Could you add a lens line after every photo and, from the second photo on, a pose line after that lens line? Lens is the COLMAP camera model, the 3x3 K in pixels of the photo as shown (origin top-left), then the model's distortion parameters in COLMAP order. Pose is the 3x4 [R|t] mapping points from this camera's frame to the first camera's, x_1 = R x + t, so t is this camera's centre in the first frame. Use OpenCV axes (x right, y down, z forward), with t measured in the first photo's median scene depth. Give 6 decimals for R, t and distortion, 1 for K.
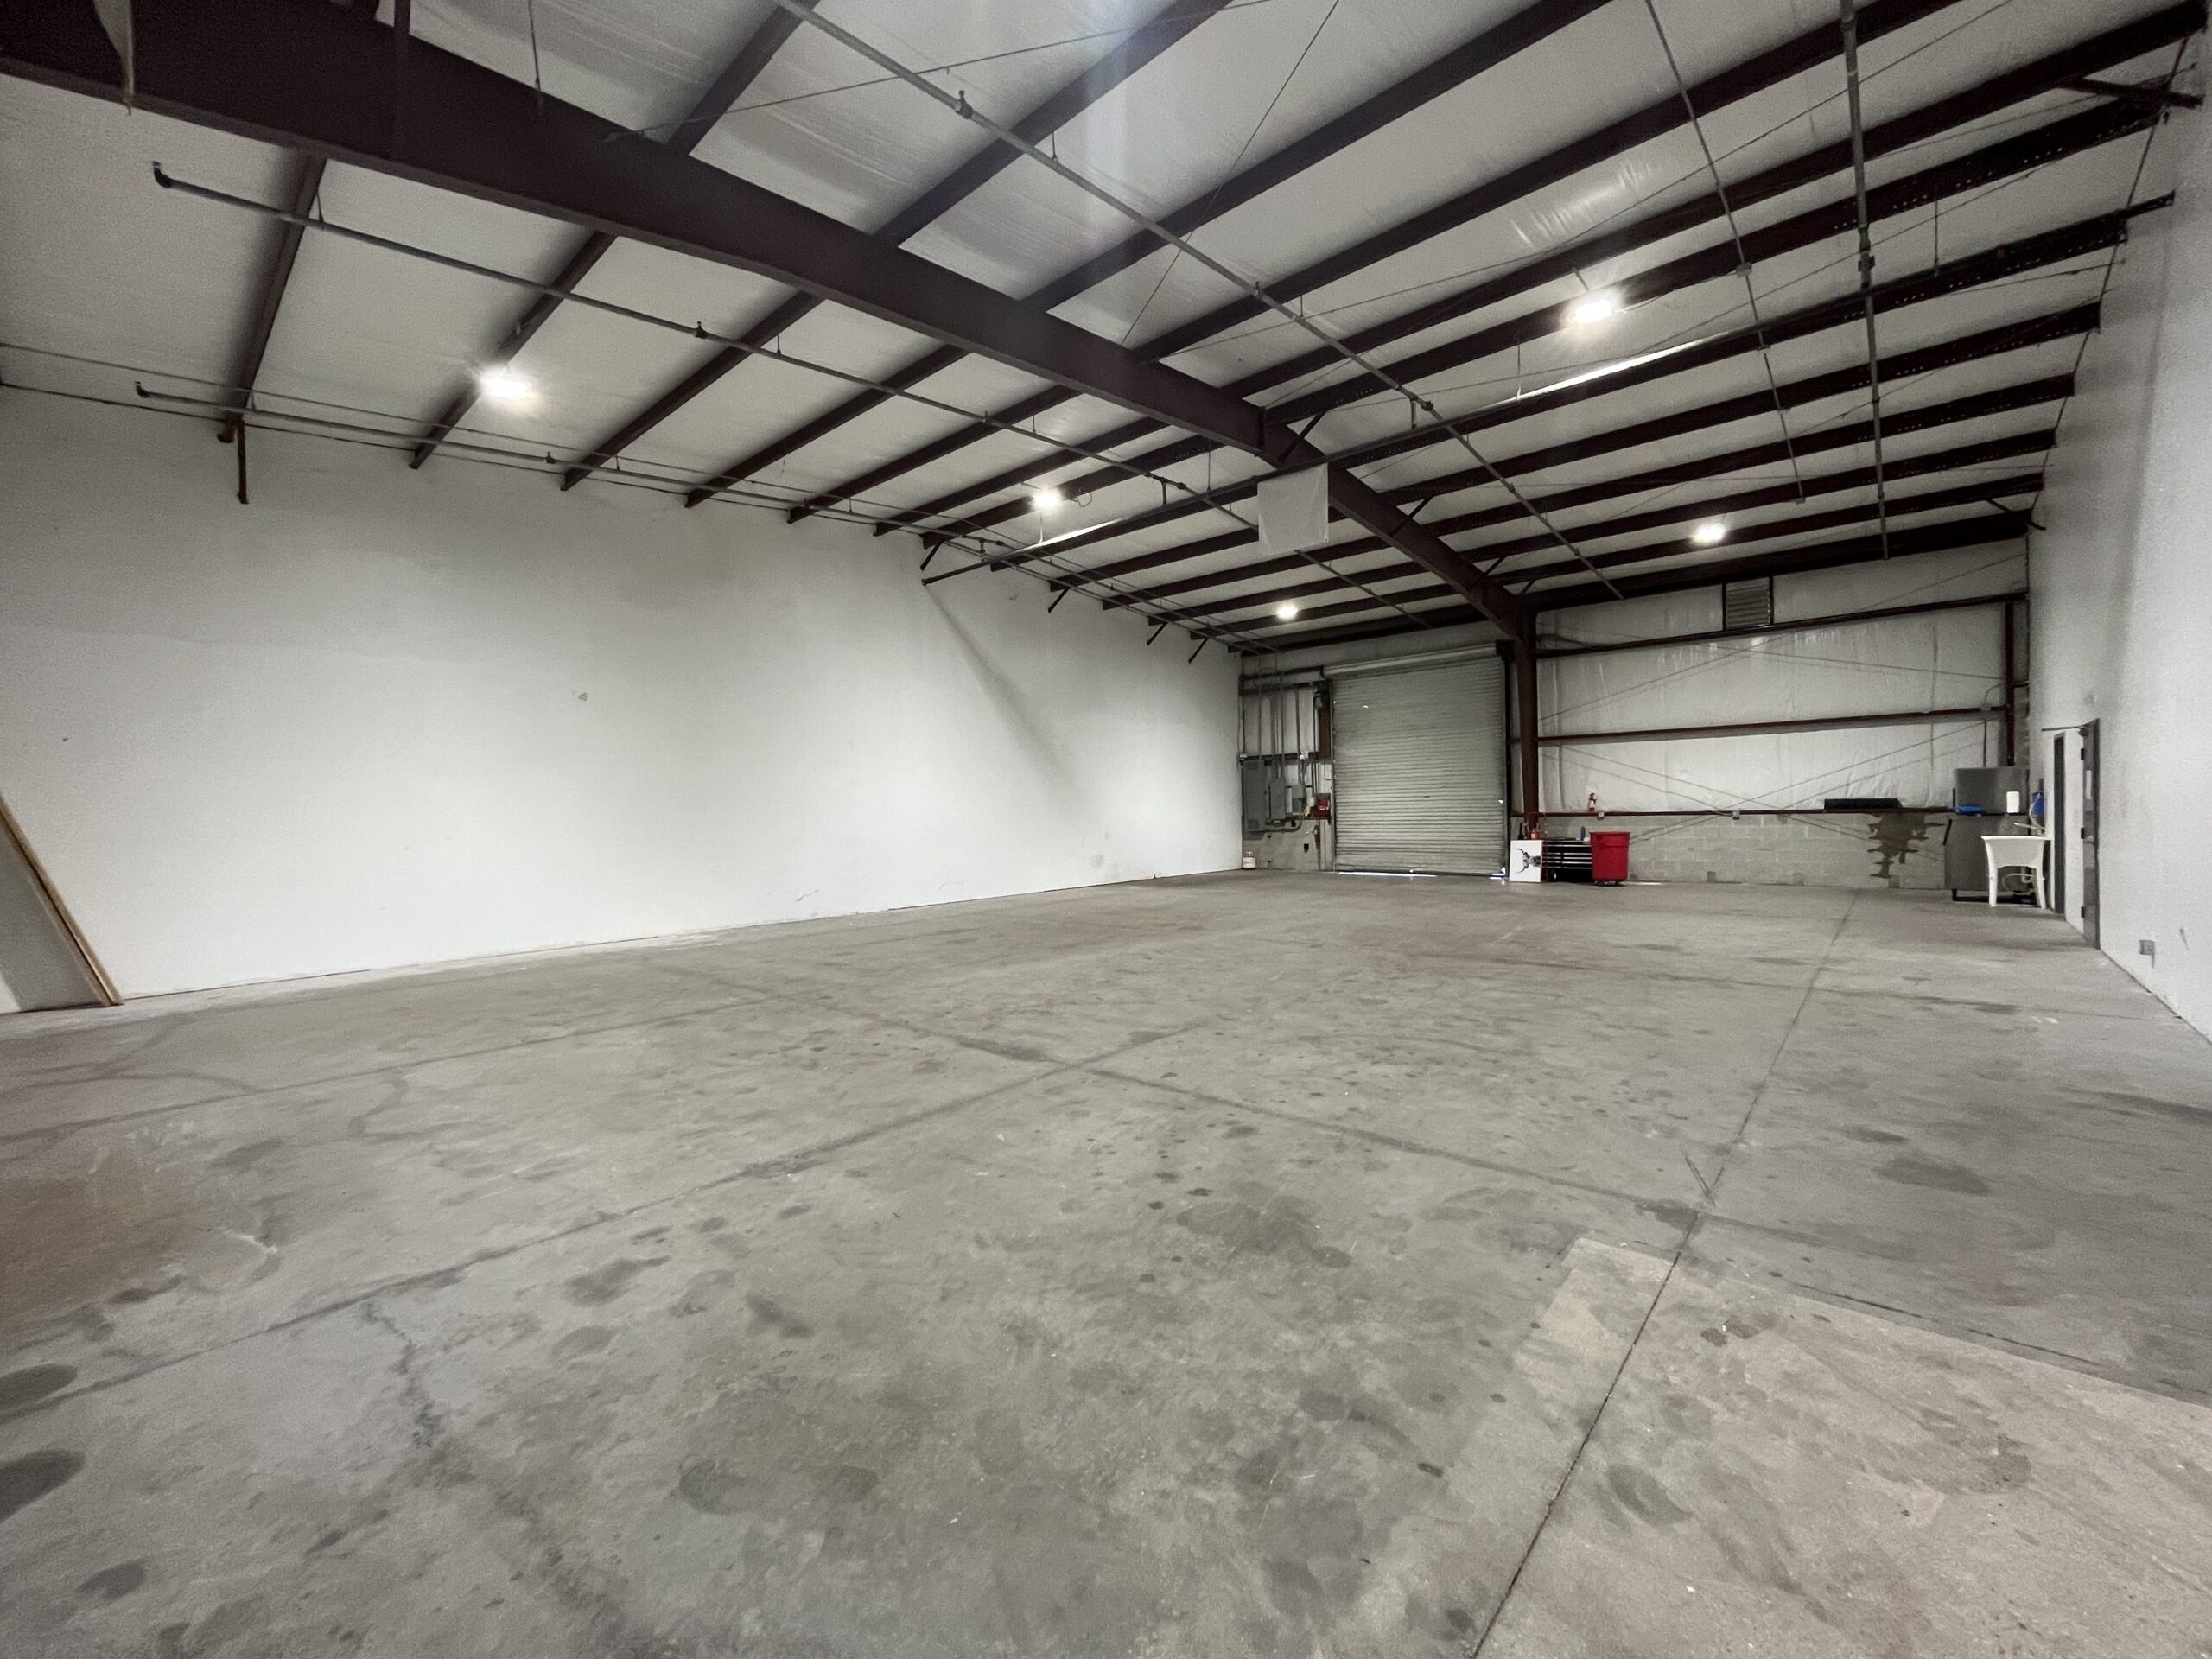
lens RADIAL K [[896.7, 0, 1106.0], [0, 896.7, 829.5], [0, 0, 1]] dist [0.000834, 0.000170]
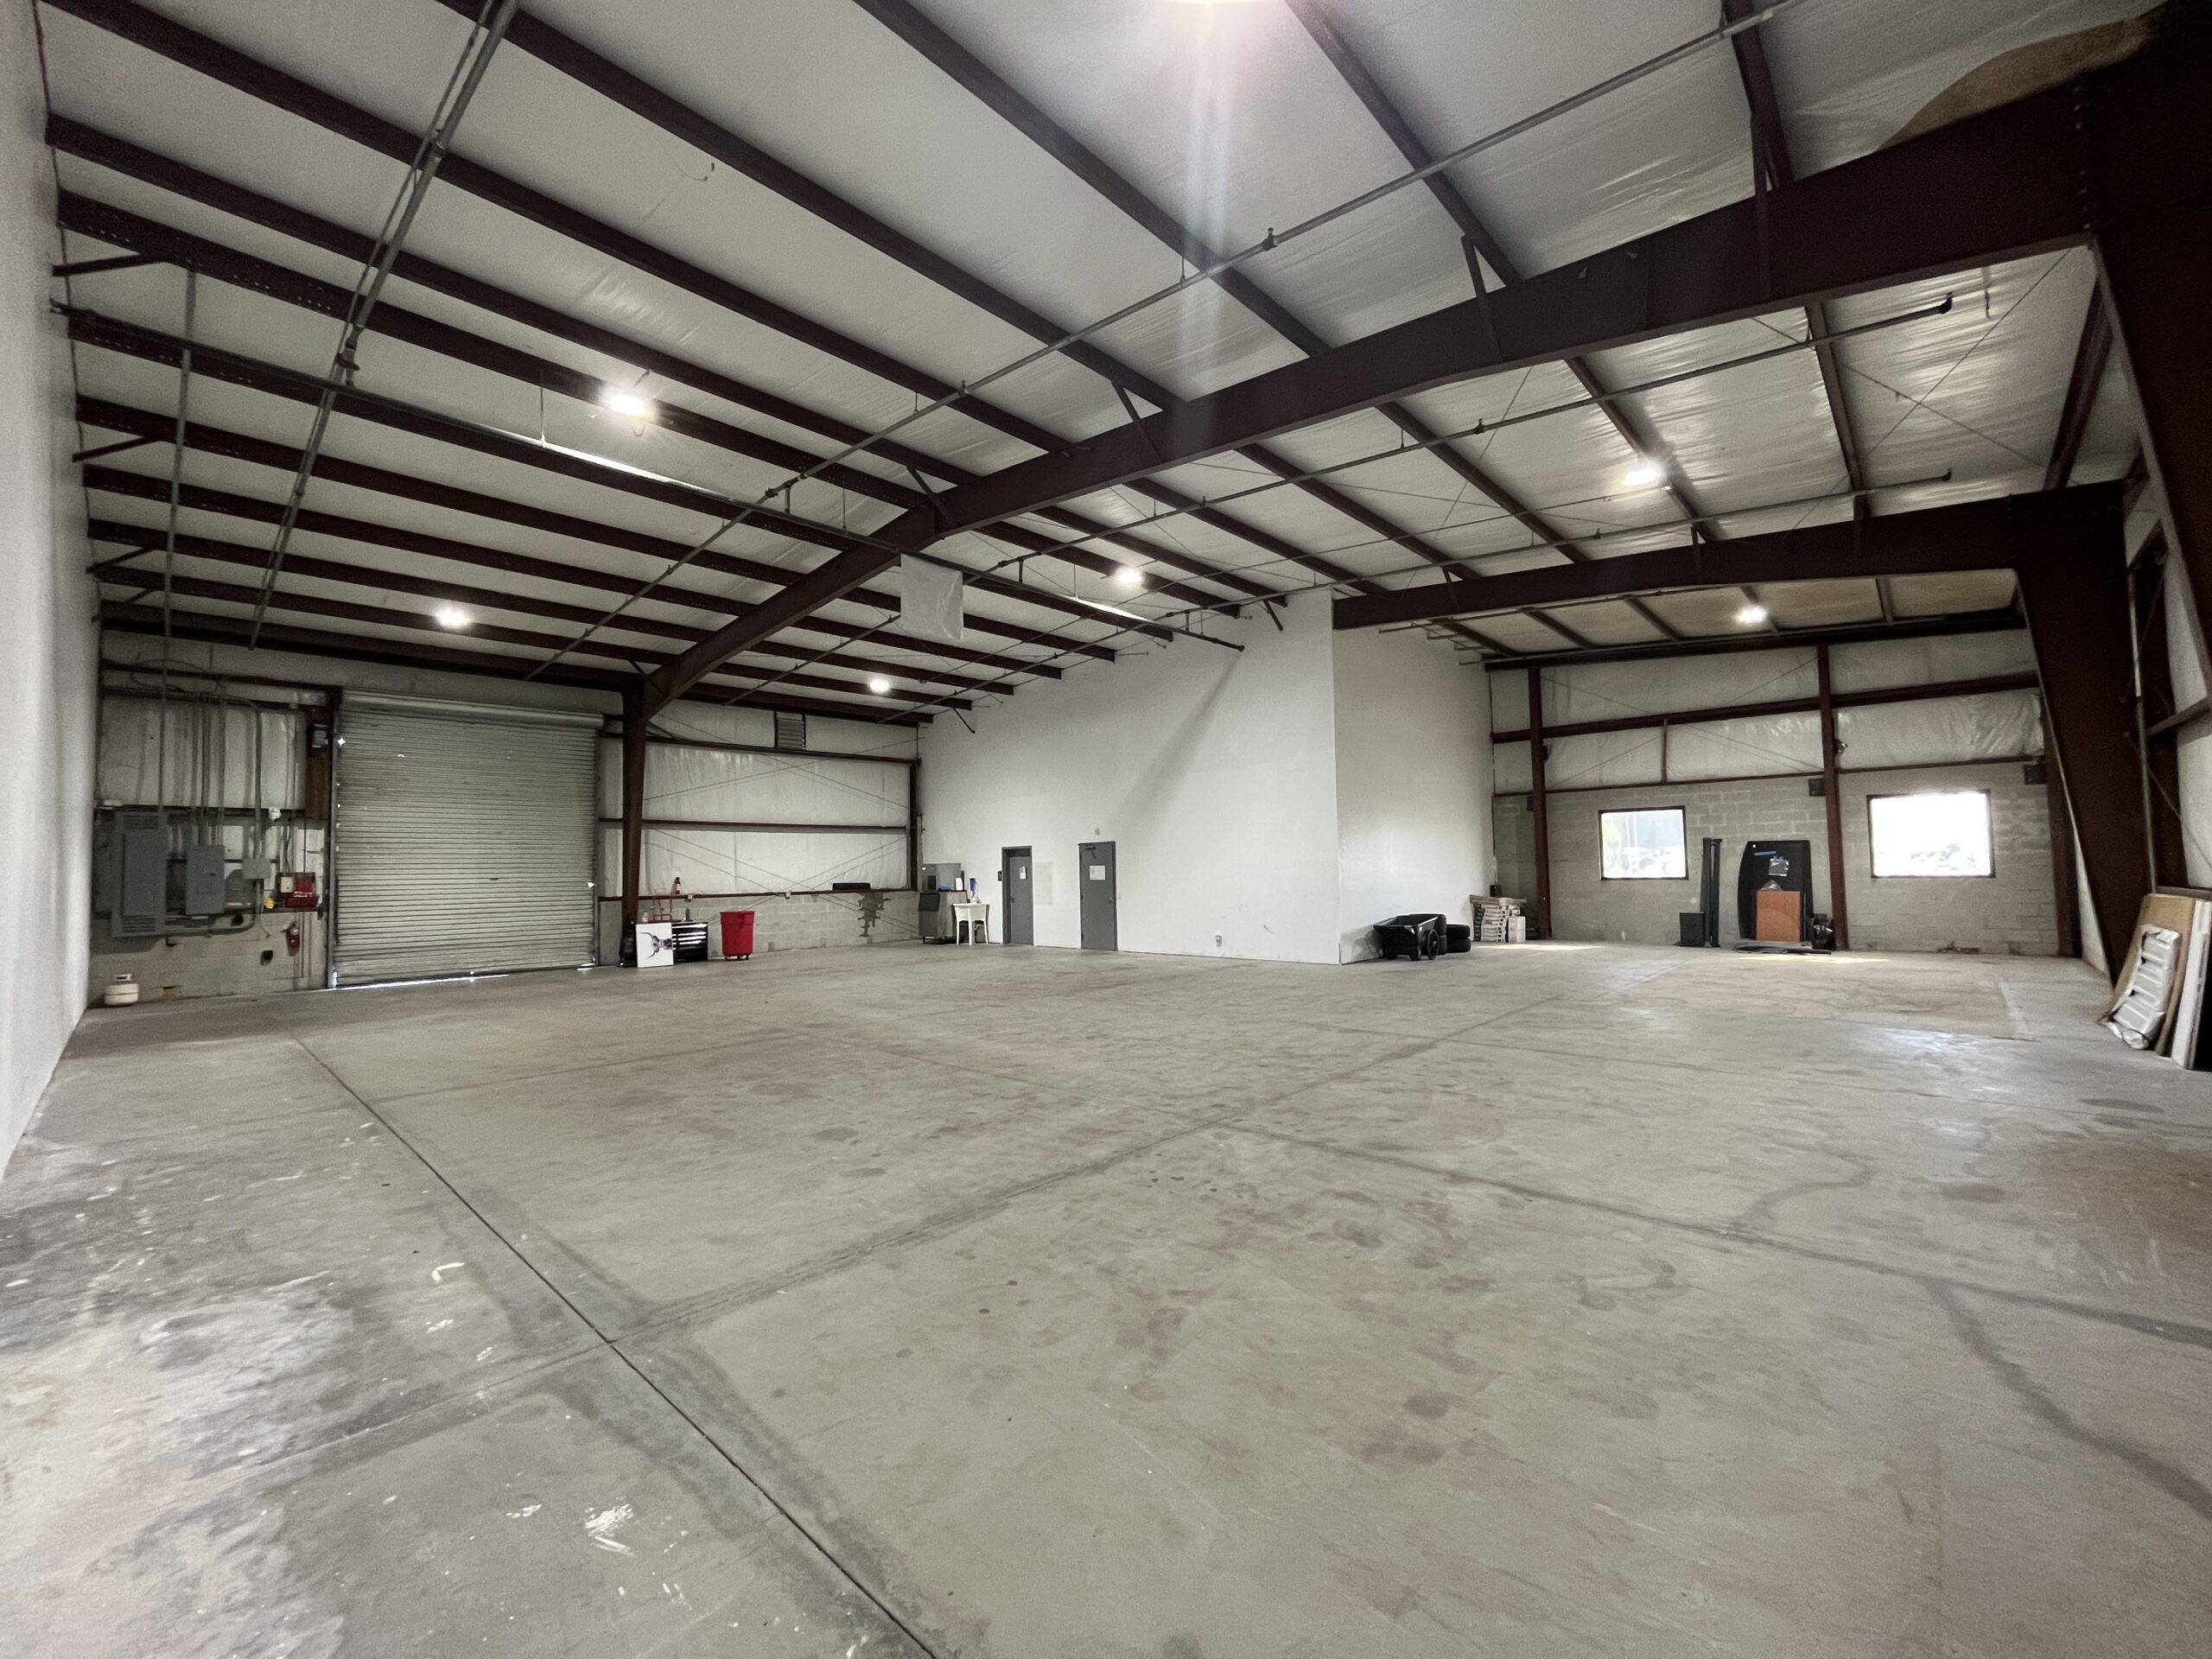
lens RADIAL K [[904.2, 0, 1112.7], [0, 904.2, 895.4], [0, 0, 1]] dist [0.000547, -0.000046]
pose [[0.022206, -0.003101, 0.999749, -0.451688], [0.040362, 0.999183, 0.002203, -0.000734], [-0.998938, 0.040303, 0.022313, 0.413712]]
